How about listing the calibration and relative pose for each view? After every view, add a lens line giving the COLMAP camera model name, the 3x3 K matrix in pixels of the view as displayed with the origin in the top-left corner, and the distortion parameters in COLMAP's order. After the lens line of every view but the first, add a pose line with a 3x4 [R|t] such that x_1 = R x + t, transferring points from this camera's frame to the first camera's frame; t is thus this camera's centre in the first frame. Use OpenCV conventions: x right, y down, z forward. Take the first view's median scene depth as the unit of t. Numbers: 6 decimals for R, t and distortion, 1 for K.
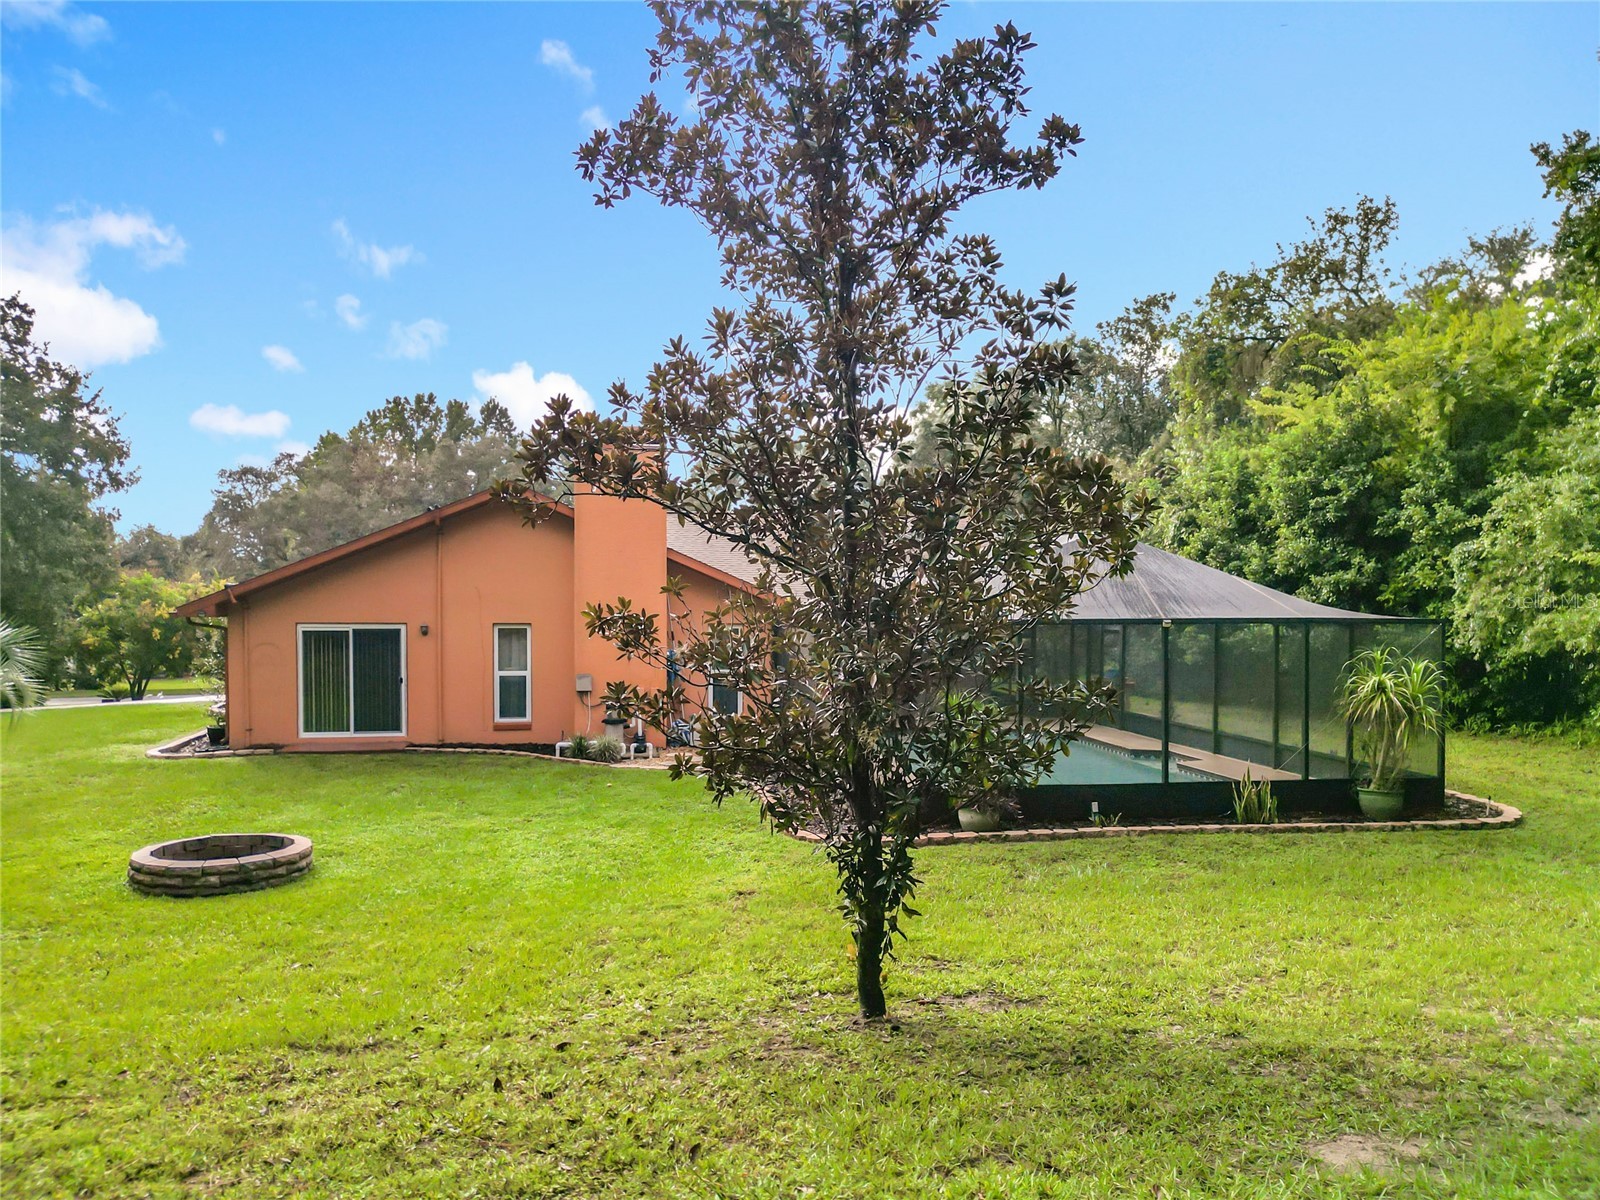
lens RADIAL K [[1151.6, 0, 798.0], [0, 1151.6, 569.0], [0, 0, 1]] dist [0.080442, -0.072512]
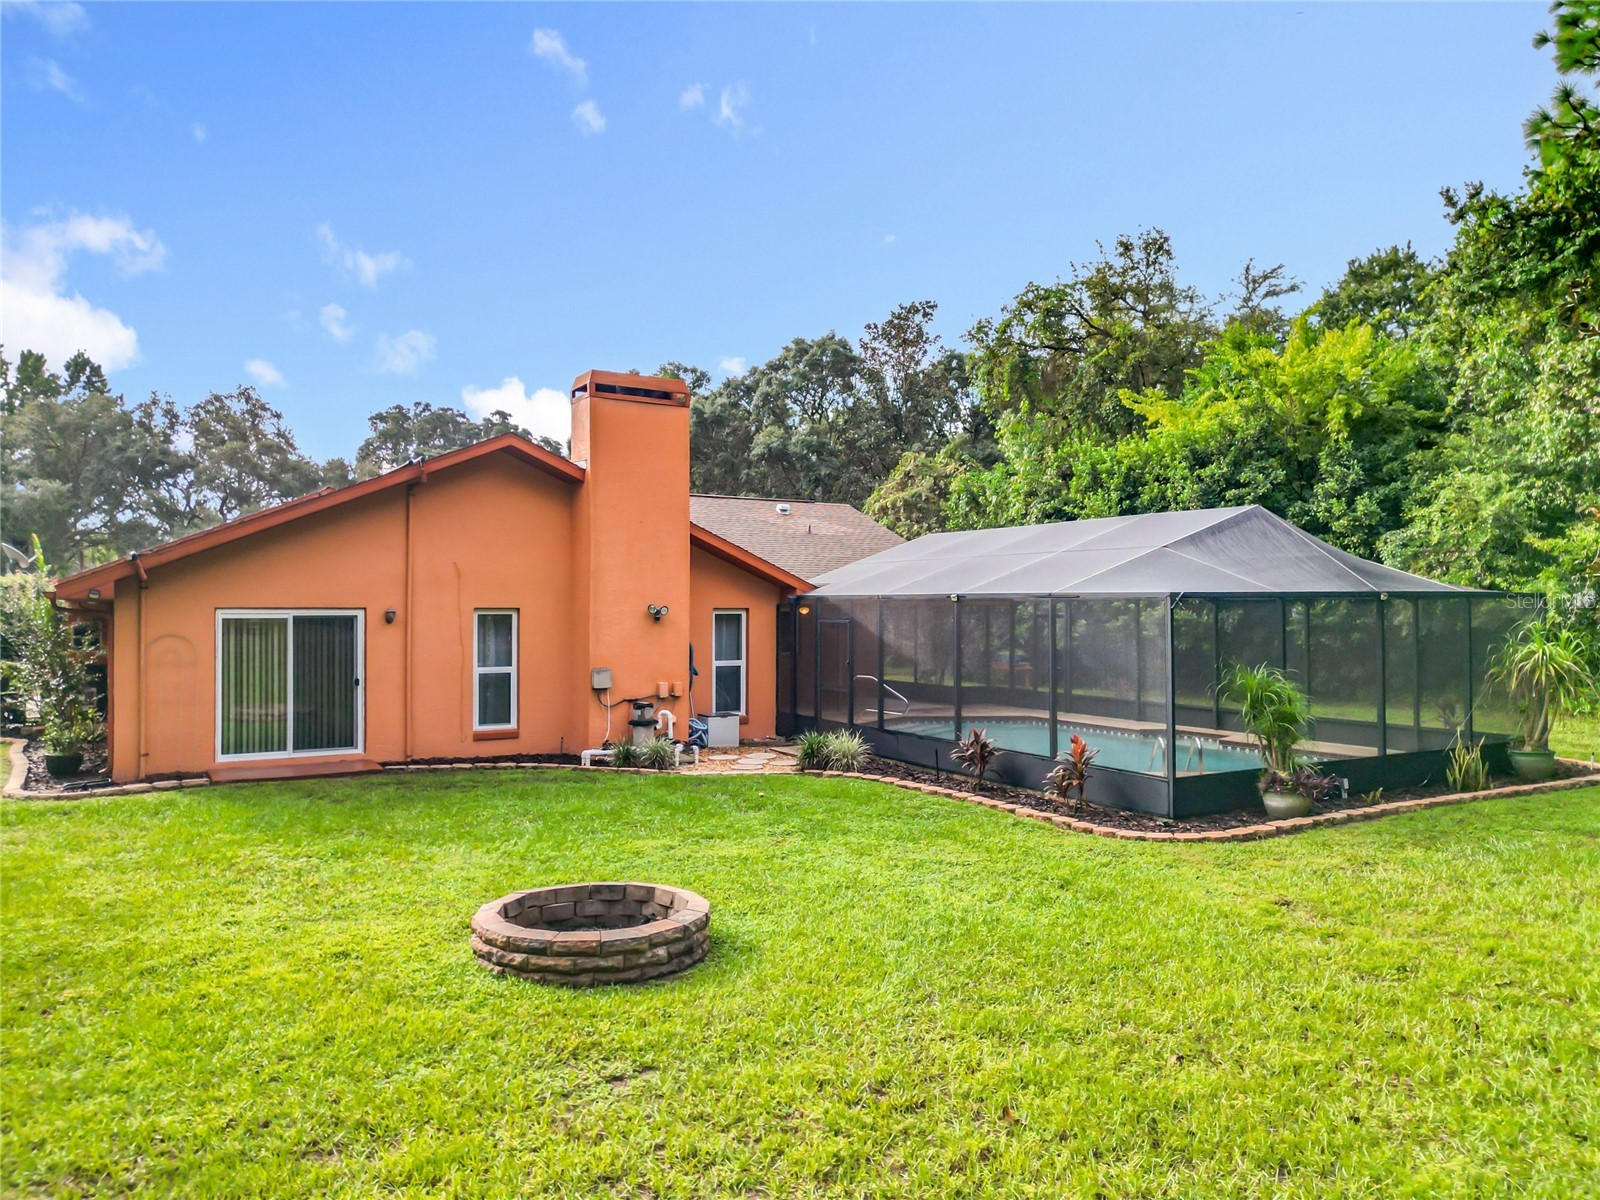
lens RADIAL K [[1138.9, 0, 839.2], [0, 1138.9, 552.2], [0, 0, 1]] dist [0.045096, -0.001864]
pose [[0.928449, 0.013870, 0.371201, -0.326453], [-0.008552, 0.999836, -0.015969, 0.018565], [-0.371362, 0.011652, 0.928415, 0.162418]]
